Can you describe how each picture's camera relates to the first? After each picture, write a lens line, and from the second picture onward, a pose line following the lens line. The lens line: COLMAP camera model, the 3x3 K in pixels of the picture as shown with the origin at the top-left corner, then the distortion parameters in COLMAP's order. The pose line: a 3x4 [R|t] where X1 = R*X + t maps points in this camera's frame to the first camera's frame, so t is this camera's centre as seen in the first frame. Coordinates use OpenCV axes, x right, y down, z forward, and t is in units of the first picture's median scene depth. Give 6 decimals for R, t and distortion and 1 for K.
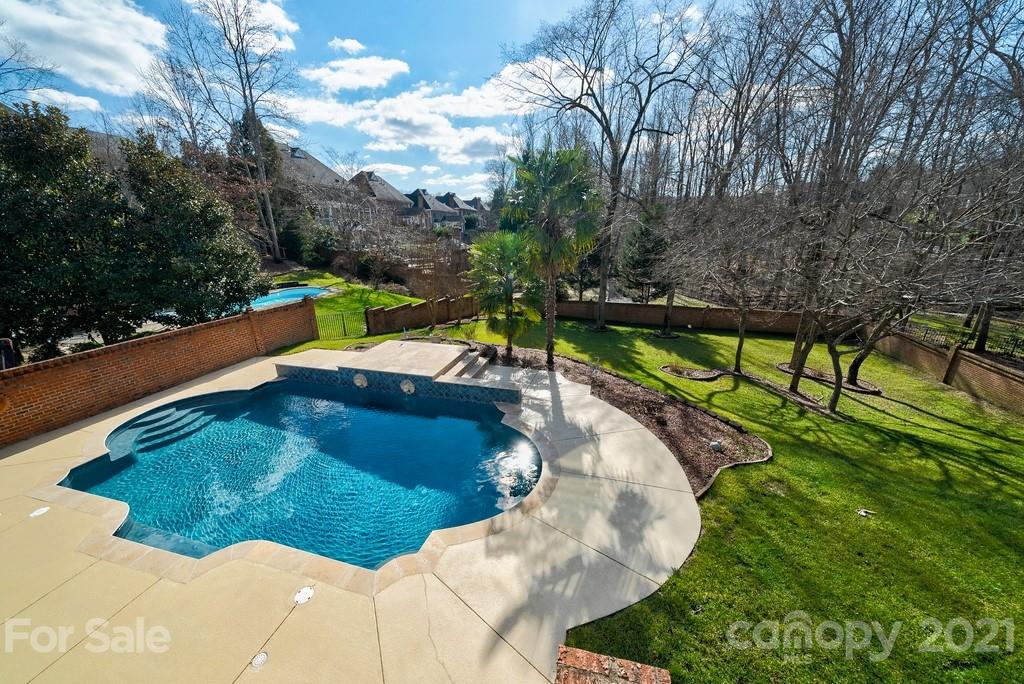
lens RADIAL K [[366.4, 0, 527.9], [0, 366.4, 375.7], [0, 0, 1]] dist [0.000221, 0.000005]
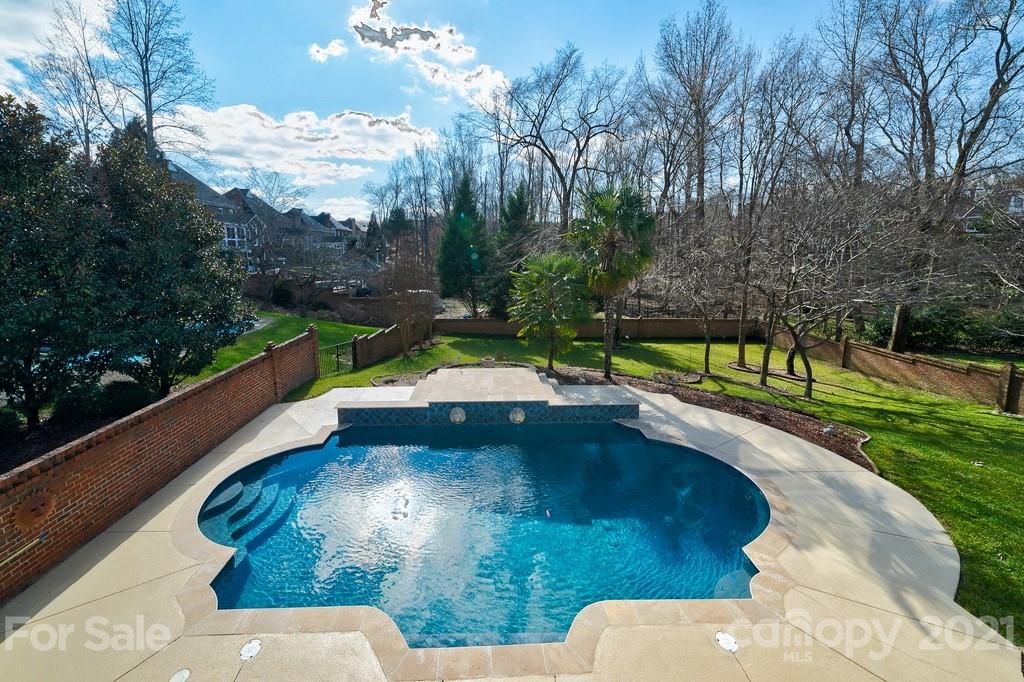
lens RADIAL K [[387.0, 0, 541.4], [0, 387.0, 317.9], [0, 0, 1]] dist [0.000104, 0.000032]
pose [[0.956232, -0.050392, 0.288238, -0.520835], [0.108720, 0.975727, -0.190096, -0.016335], [-0.271662, 0.213114, 0.938500, 0.032010]]
